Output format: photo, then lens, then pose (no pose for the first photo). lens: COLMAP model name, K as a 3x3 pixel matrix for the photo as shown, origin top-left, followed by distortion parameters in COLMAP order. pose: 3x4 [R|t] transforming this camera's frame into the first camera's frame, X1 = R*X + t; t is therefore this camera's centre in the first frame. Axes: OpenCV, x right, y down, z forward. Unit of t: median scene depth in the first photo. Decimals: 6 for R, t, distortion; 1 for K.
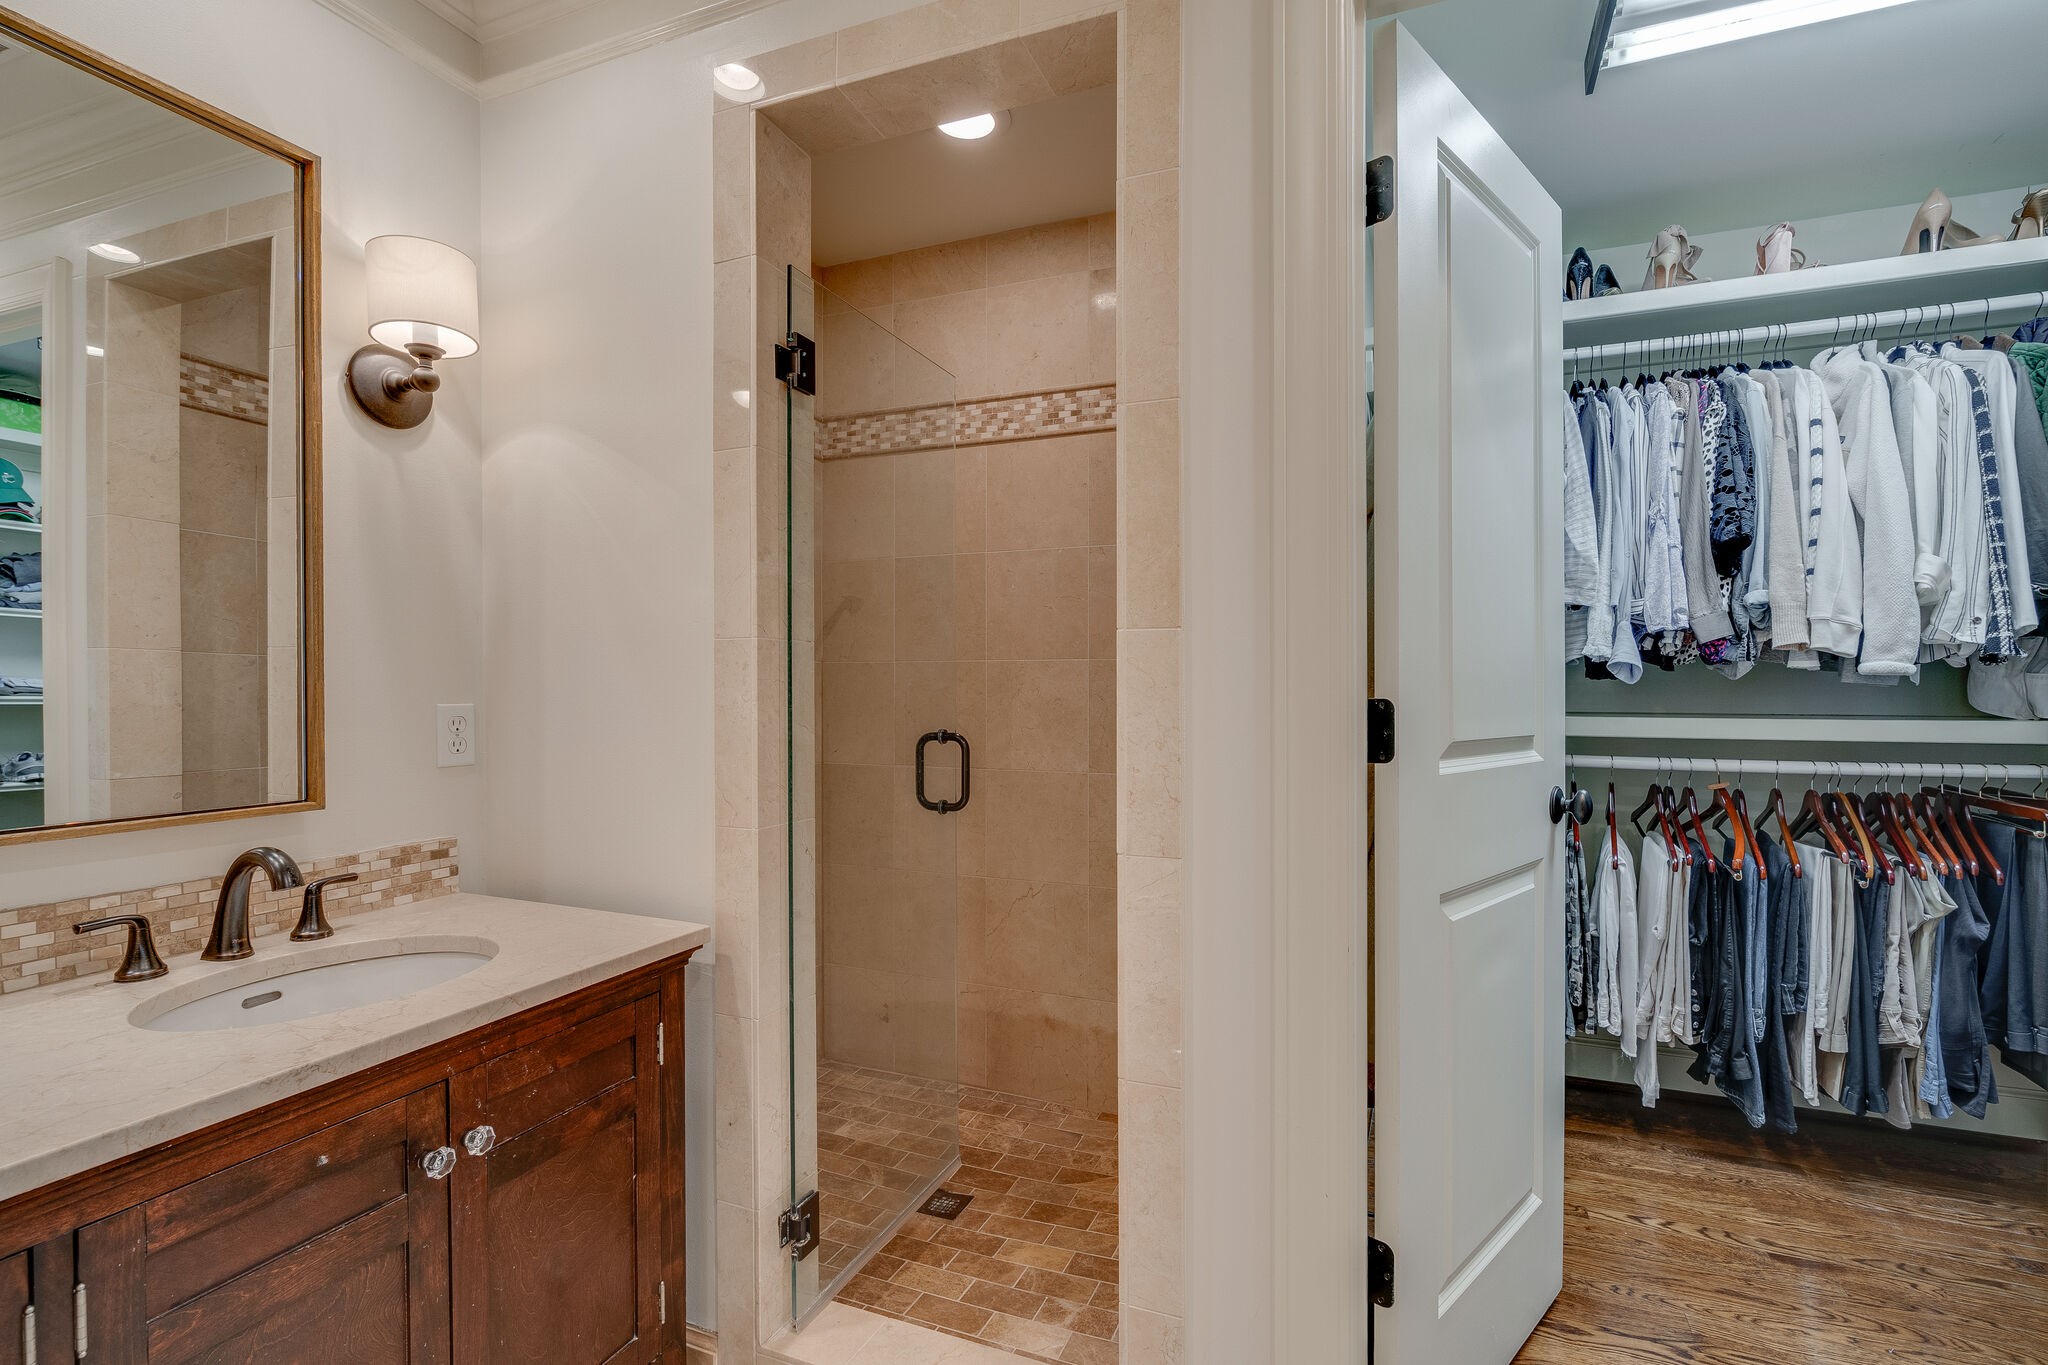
lens RADIAL K [[935.5, 0, 1028.8], [0, 935.5, 689.2], [0, 0, 1]] dist [-0.000676, -0.000008]
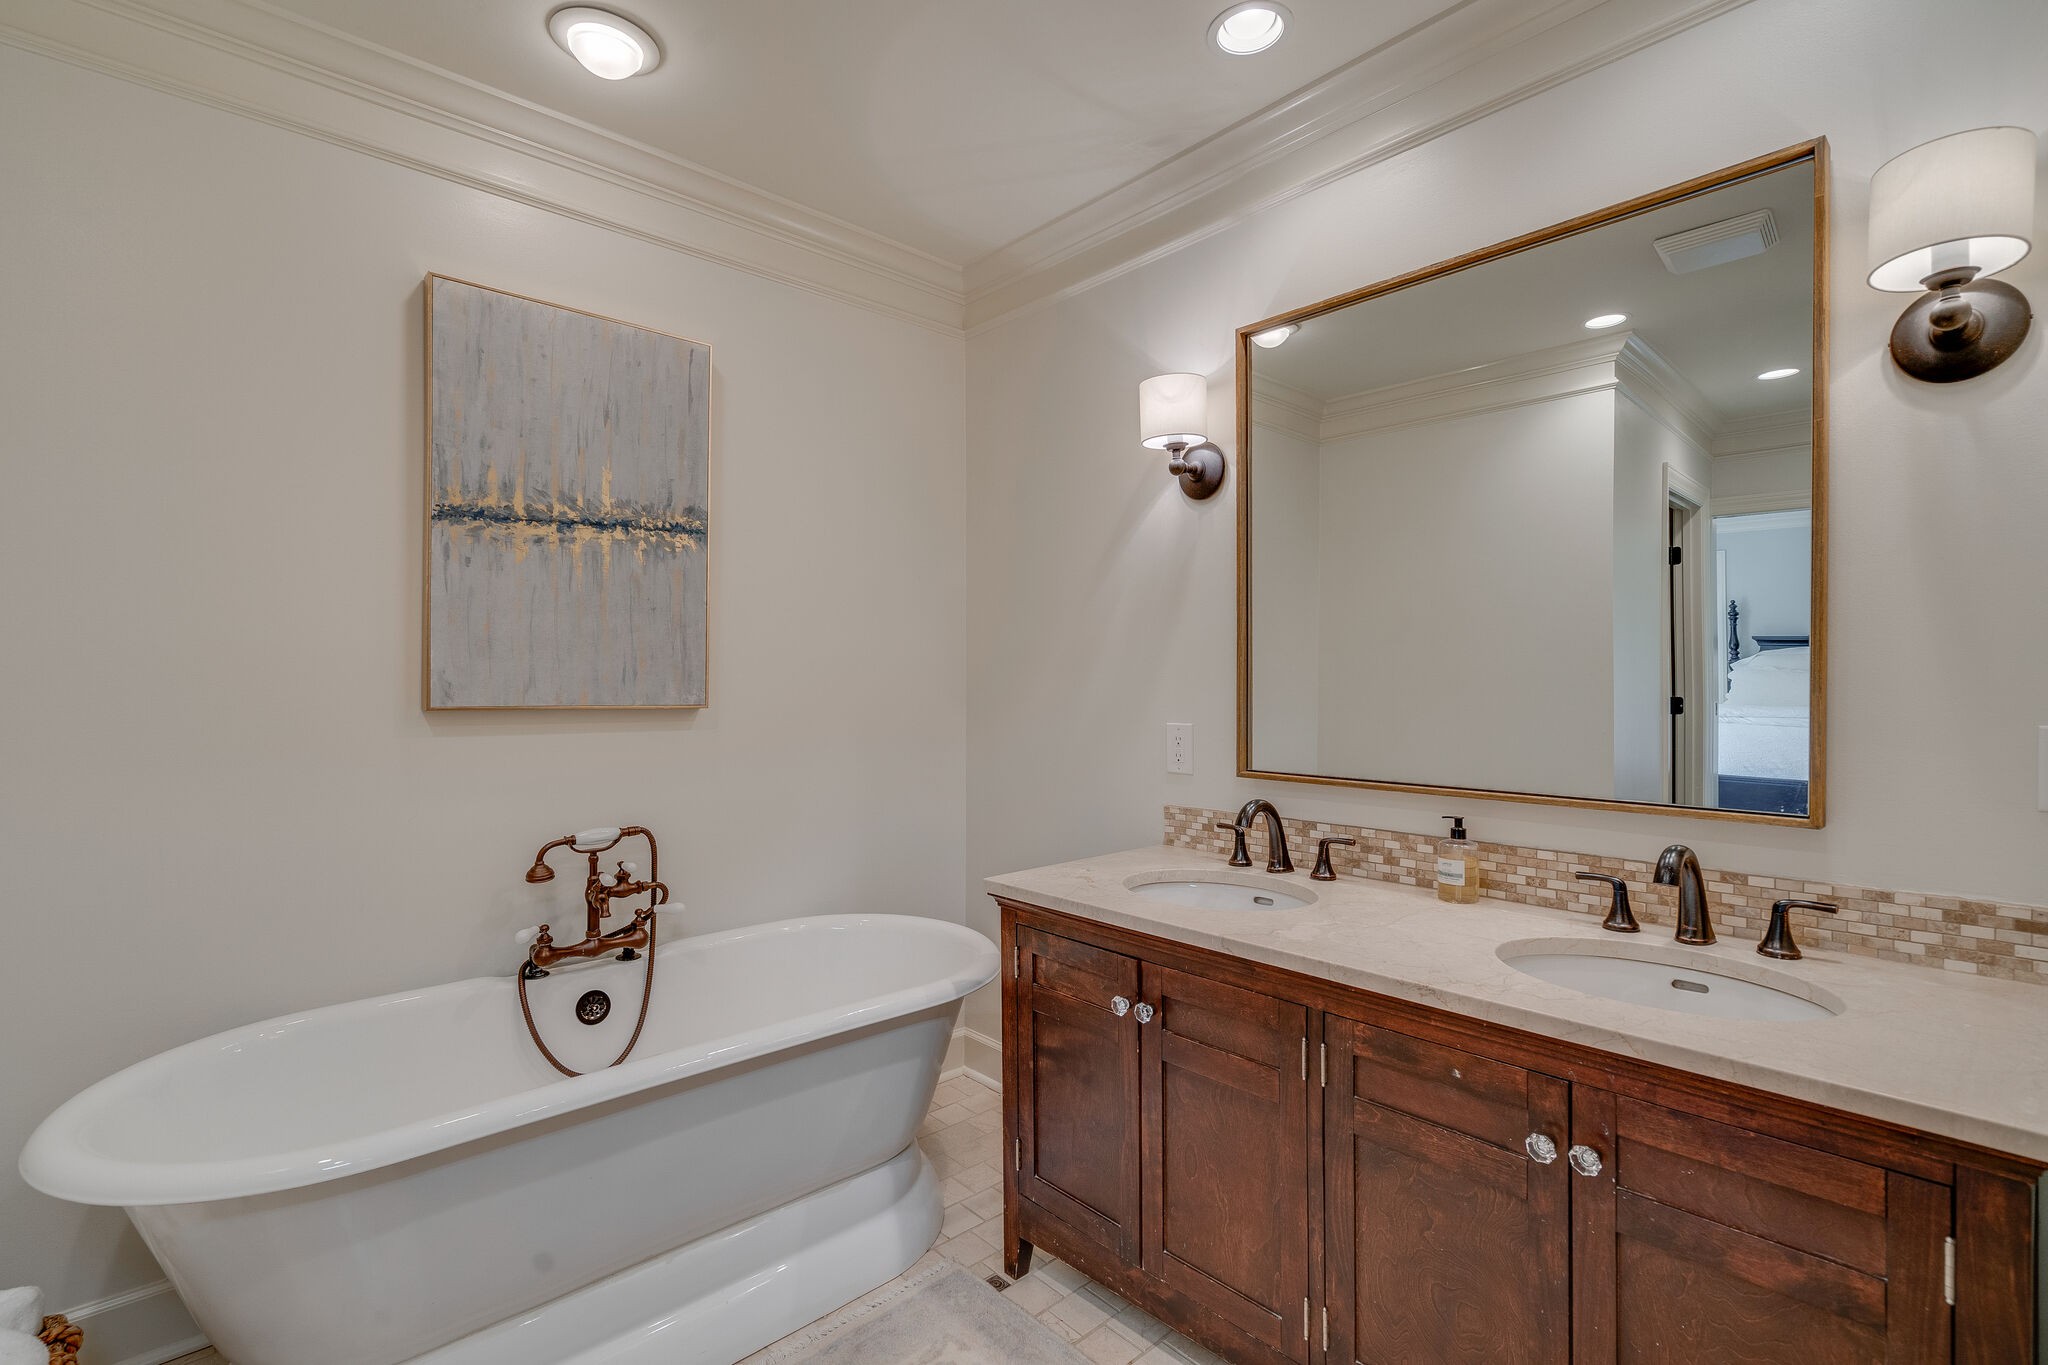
lens RADIAL K [[935.5, 0, 1026.7], [0, 935.5, 678.6], [0, 0, 1]] dist [-0.000676, -0.000008]
pose [[-0.419520, 0.001851, -0.907744, 0.518220], [-0.001997, 0.999994, 0.002962, -0.029151], [0.907744, 0.003055, -0.419513, 0.804391]]
